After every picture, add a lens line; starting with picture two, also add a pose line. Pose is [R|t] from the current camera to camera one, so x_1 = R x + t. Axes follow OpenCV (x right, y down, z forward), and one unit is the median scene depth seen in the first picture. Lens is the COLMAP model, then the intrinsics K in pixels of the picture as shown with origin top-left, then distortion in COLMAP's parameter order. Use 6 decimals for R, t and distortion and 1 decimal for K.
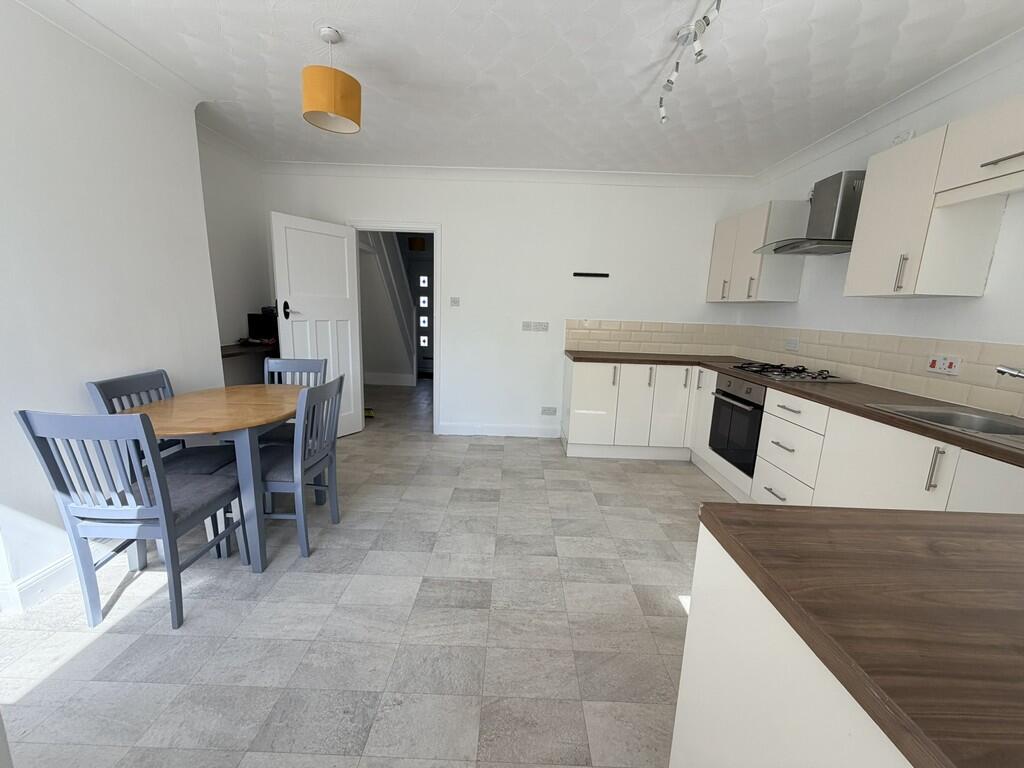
lens RADIAL K [[407.4, 0, 509.7], [0, 407.4, 385.7], [0, 0, 1]] dist [0.000926, 0.000011]
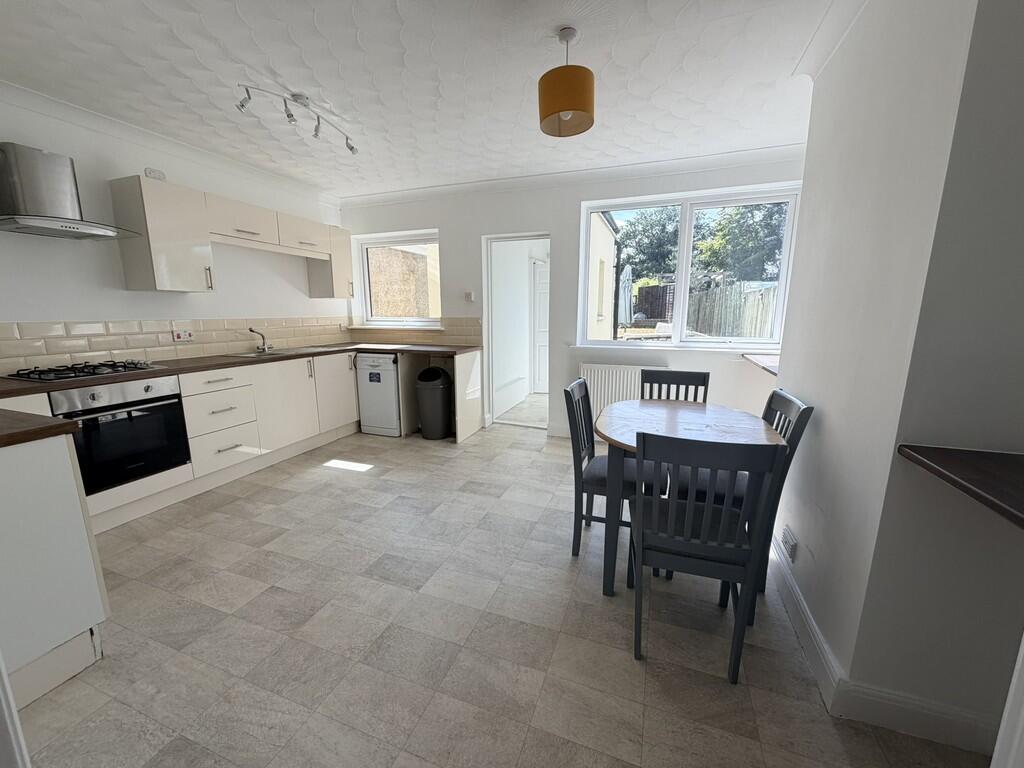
lens RADIAL K [[407.4, 0, 509.7], [0, 407.4, 385.7], [0, 0, 1]] dist [0.000926, 0.000011]
pose [[-0.941361, -0.093637, 0.324149, -0.526831], [0.032890, 0.930676, 0.364362, -0.327725], [-0.335795, 0.353657, -0.873022, 1.641311]]
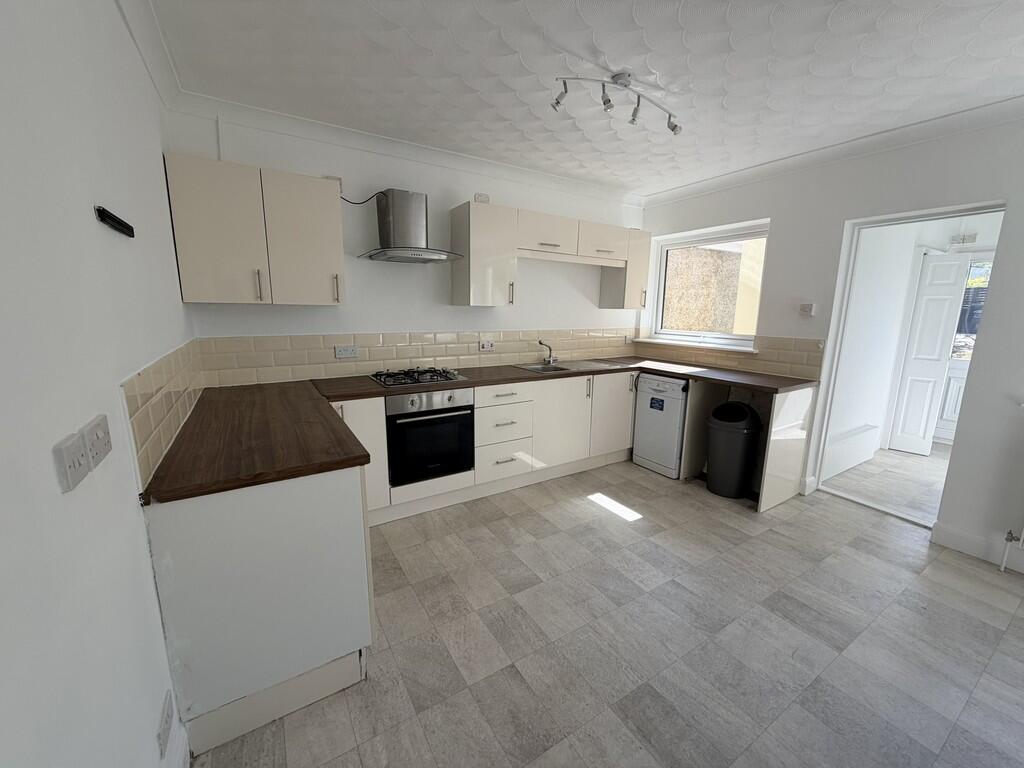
lens RADIAL K [[407.4, 0, 509.7], [0, 407.4, 385.7], [0, 0, 1]] dist [0.000926, 0.000011]
pose [[-0.538914, -0.200599, 0.818127, -0.335914], [0.127726, 0.940542, 0.314750, -0.339688], [-0.832621, 0.274119, -0.481249, 1.451557]]
